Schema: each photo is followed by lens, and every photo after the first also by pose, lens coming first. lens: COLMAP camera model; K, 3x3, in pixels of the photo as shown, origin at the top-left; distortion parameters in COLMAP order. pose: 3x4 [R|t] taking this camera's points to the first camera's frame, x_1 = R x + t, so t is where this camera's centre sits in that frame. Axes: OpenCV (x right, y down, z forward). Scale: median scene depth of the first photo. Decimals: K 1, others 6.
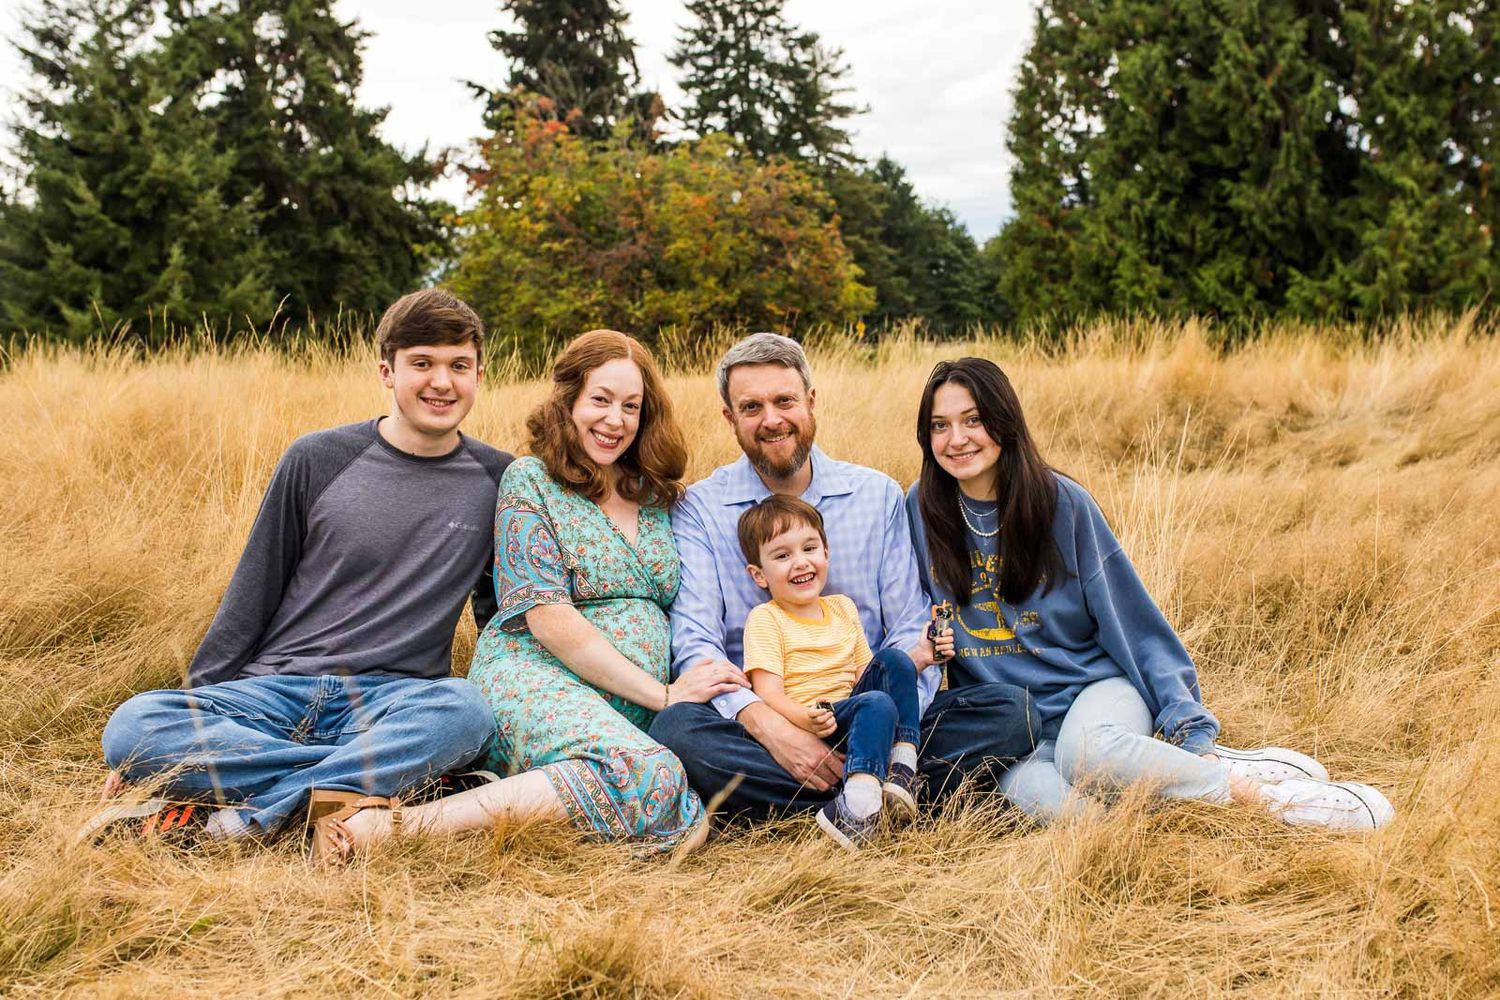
lens RADIAL K [[1545.8, 0, 794.0], [0, 1545.8, 496.0], [0, 0, 1]] dist [-0.004242, -0.010505]
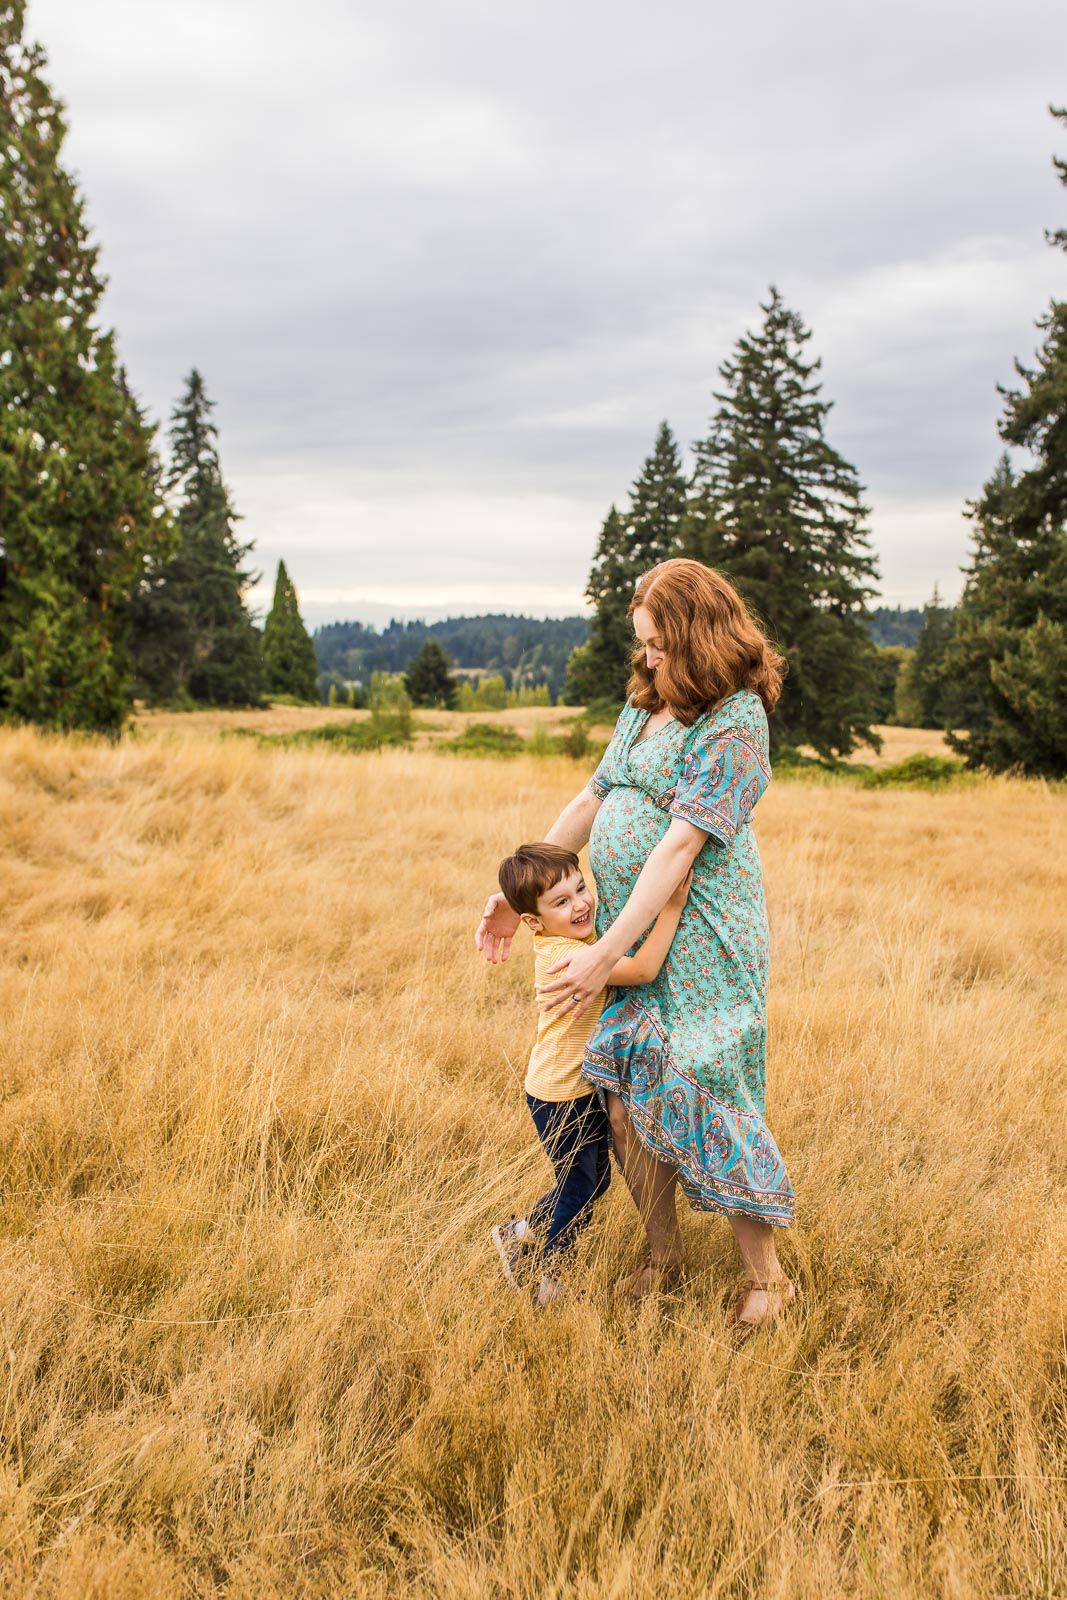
lens RADIAL K [[1743.3, 0, 612.6], [0, 1743.3, 796.3], [0, 0, 1]] dist [0.006129, 0.001447]
pose [[0.740572, 0.013034, 0.671851, -0.189873], [0.018996, 0.999006, -0.040320, 0.019243], [-0.671709, 0.042623, 0.739588, -0.306780]]
